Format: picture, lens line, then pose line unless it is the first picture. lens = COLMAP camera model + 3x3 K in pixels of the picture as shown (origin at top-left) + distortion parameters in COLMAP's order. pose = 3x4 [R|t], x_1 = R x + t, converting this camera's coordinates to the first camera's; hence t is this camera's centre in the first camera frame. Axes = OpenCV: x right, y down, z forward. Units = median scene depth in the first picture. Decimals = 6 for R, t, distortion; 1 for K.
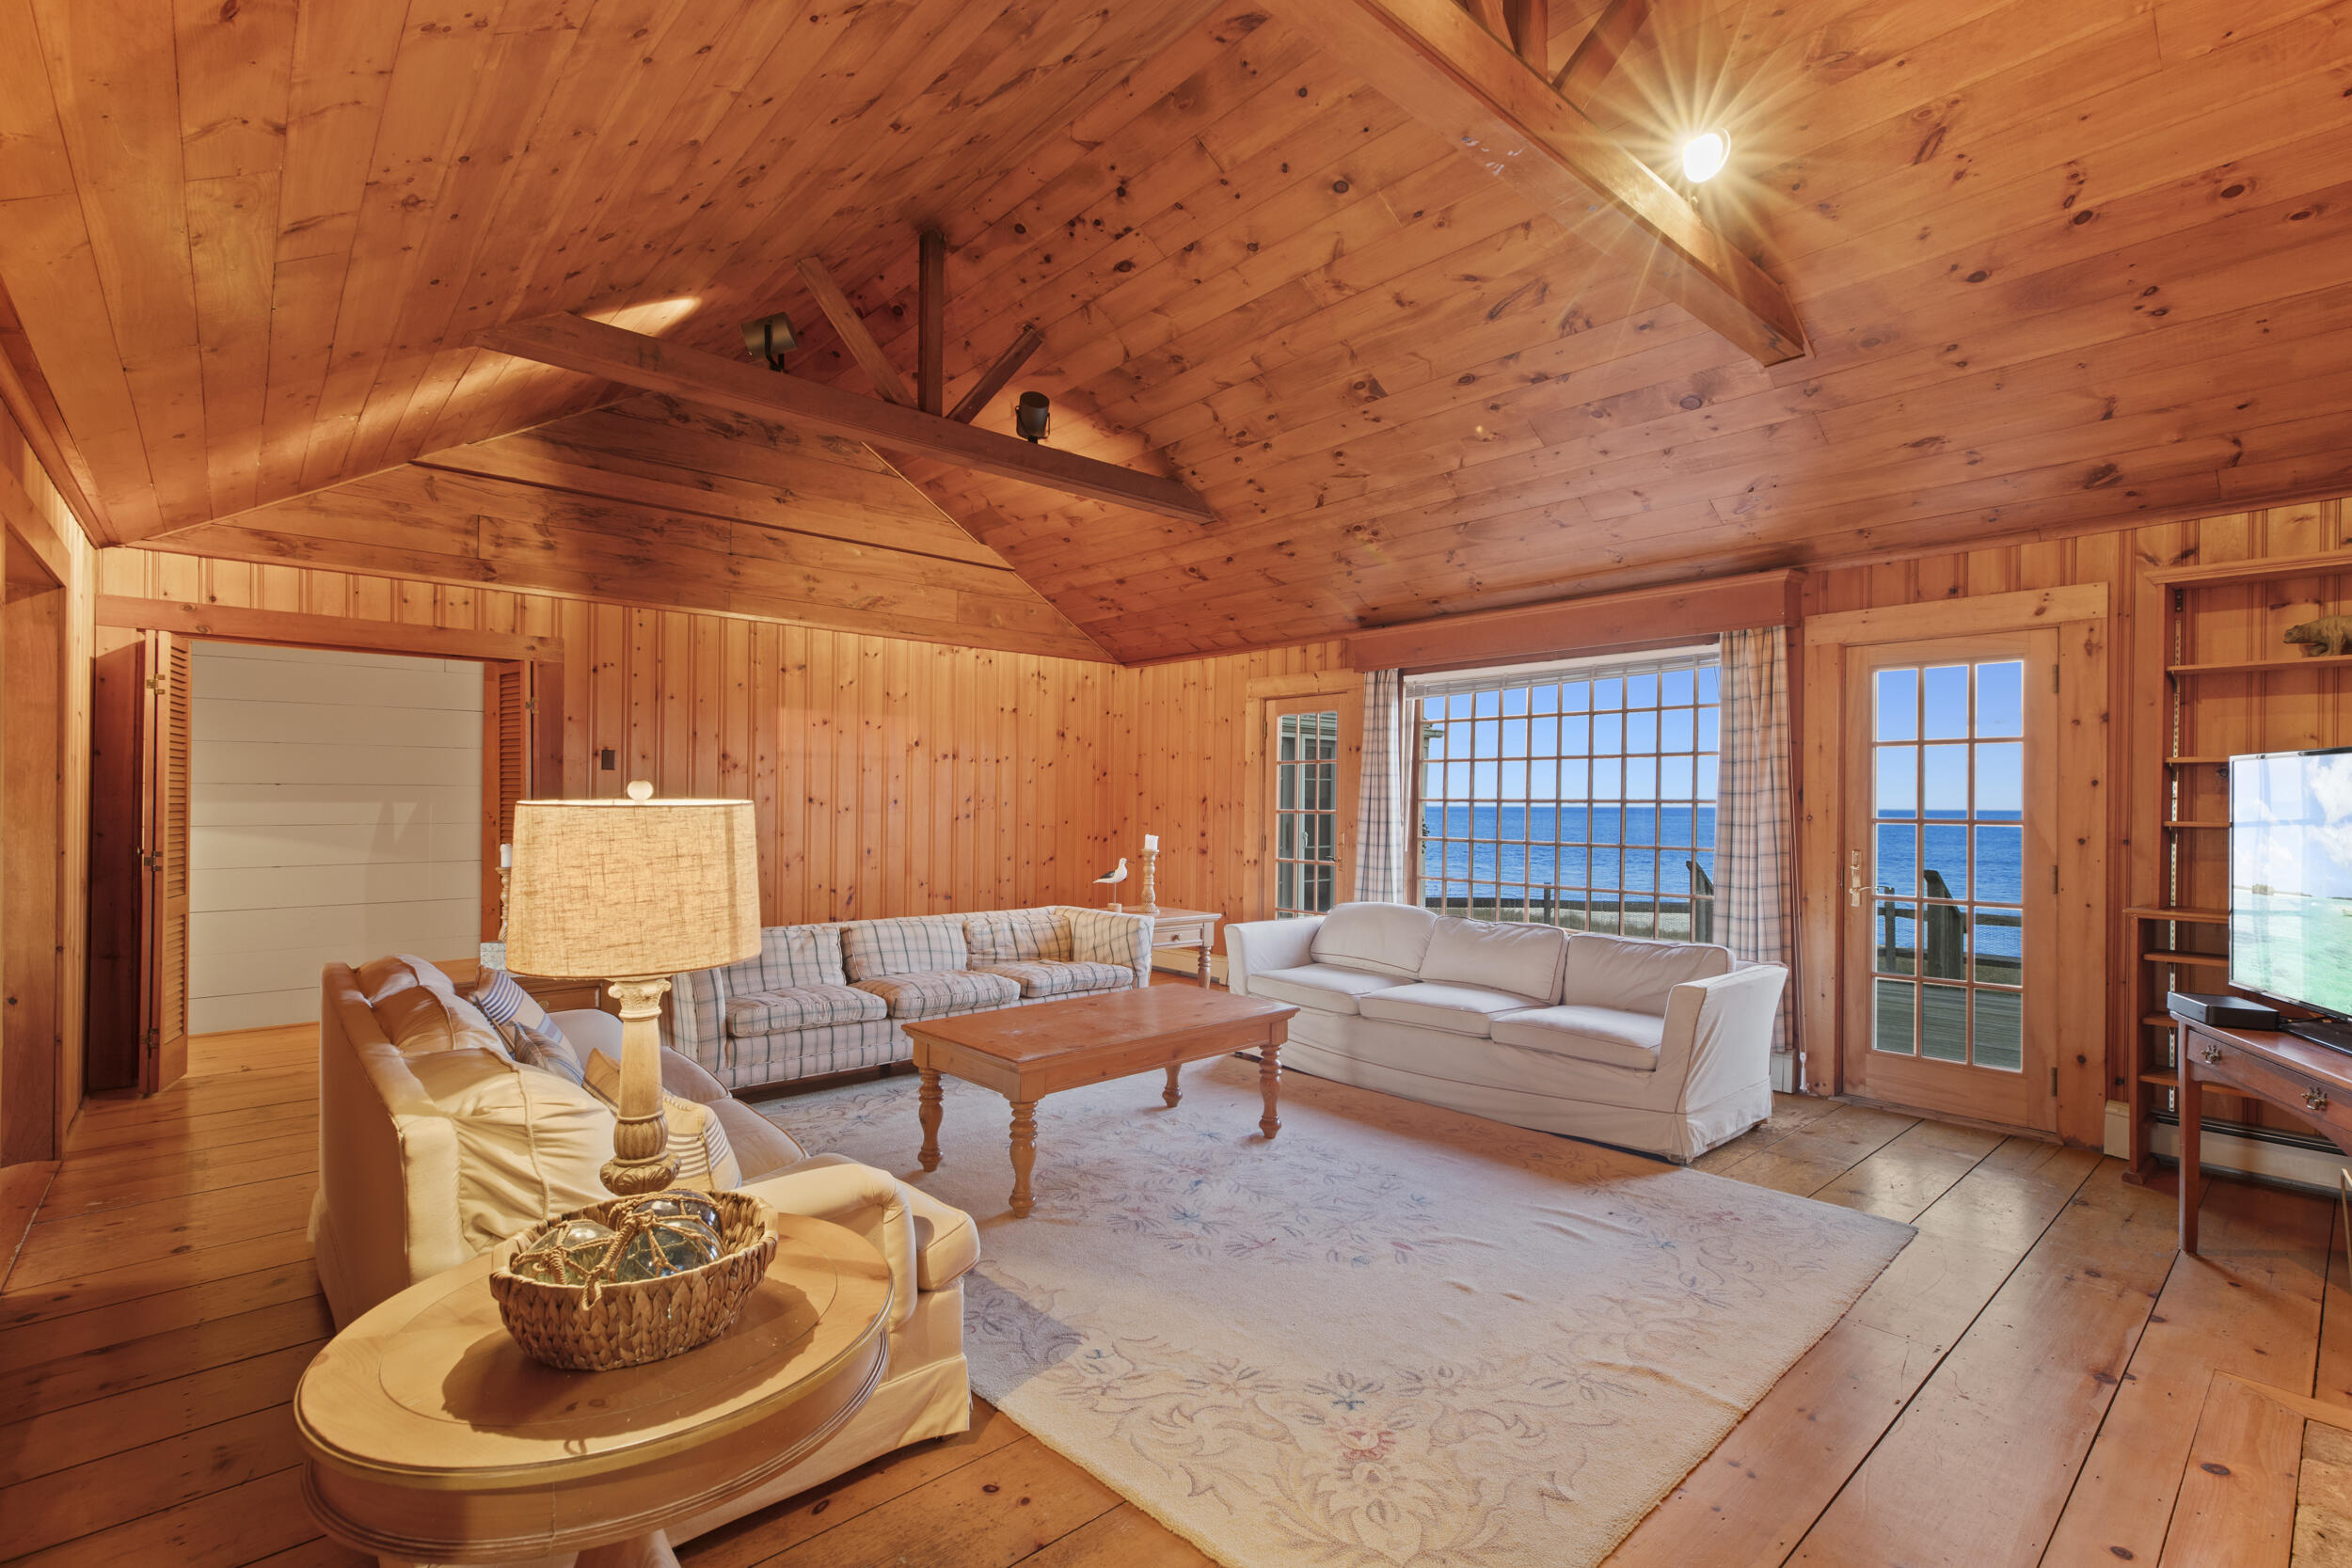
lens RADIAL K [[1096.3, 0, 1185.0], [0, 1096.3, 790.9], [0, 0, 1]] dist [0.008988, 0.001763]
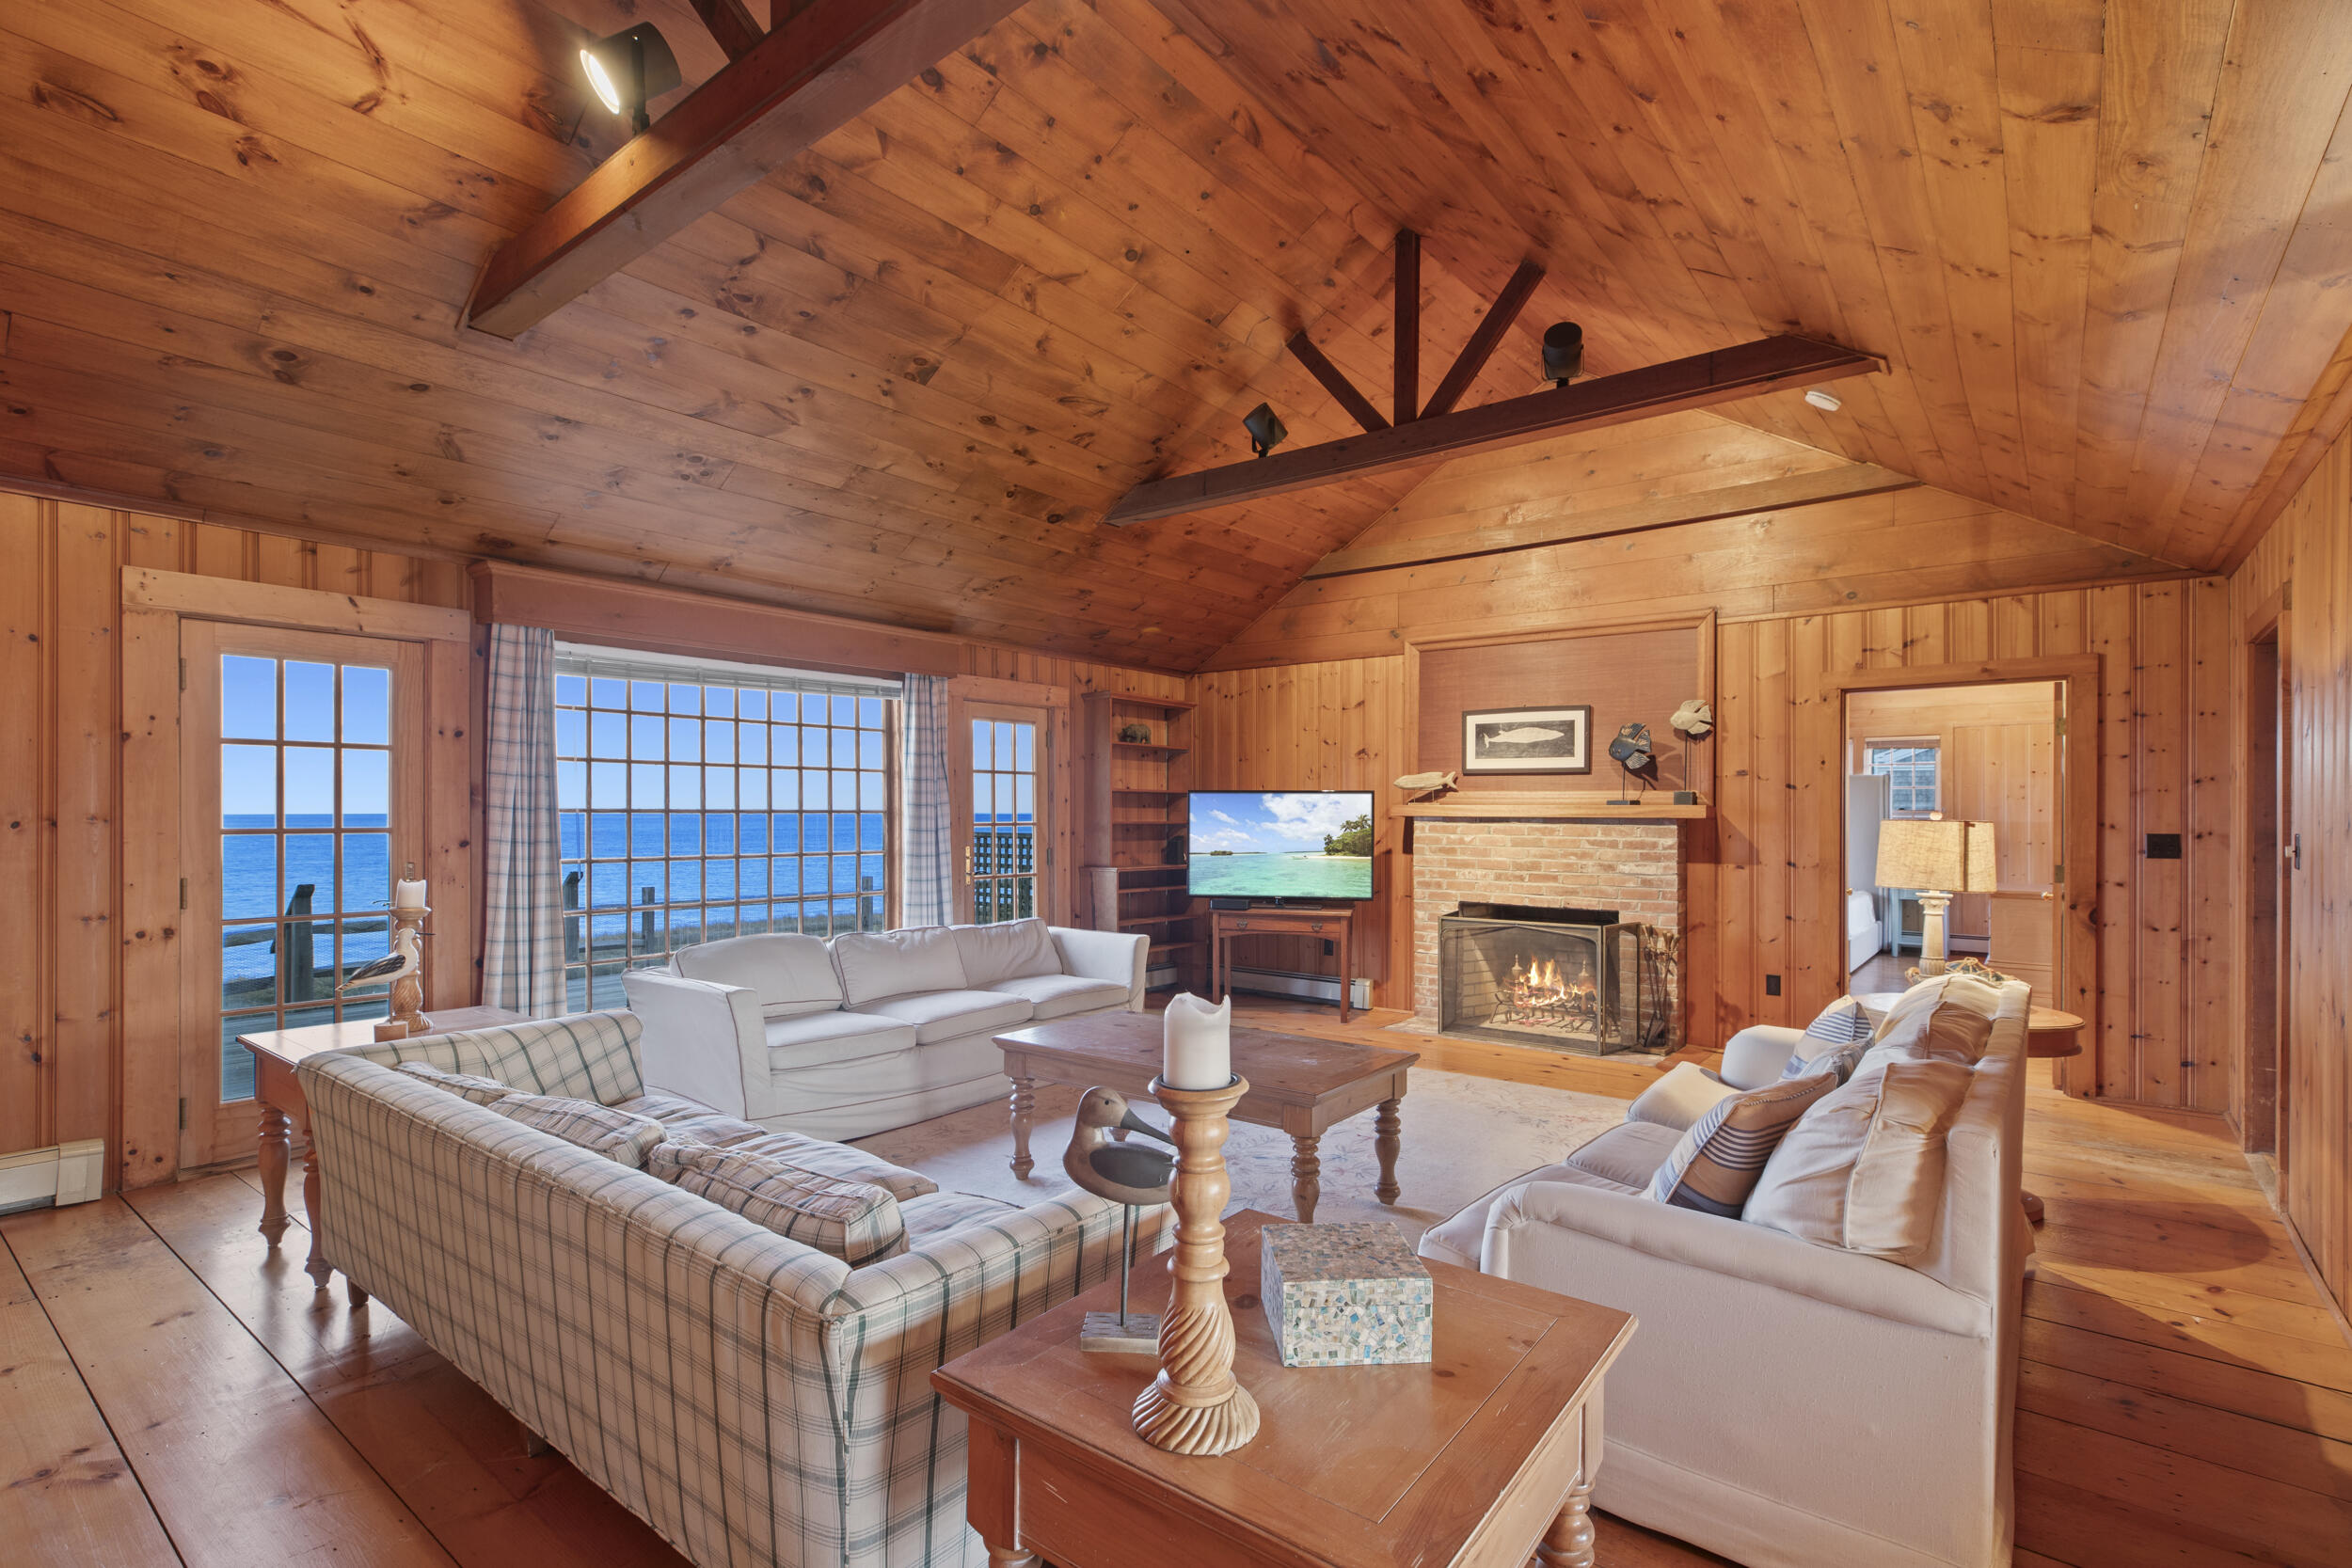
lens RADIAL K [[1096.3, 0, 1184.8], [0, 1096.3, 809.1], [0, 0, 1]] dist [0.008988, 0.001763]
pose [[-0.181197, -0.003110, 0.983442, -0.697305], [-0.013790, 0.999905, 0.000621, 0.001648], [-0.983350, -0.013449, -0.181222, 0.837019]]
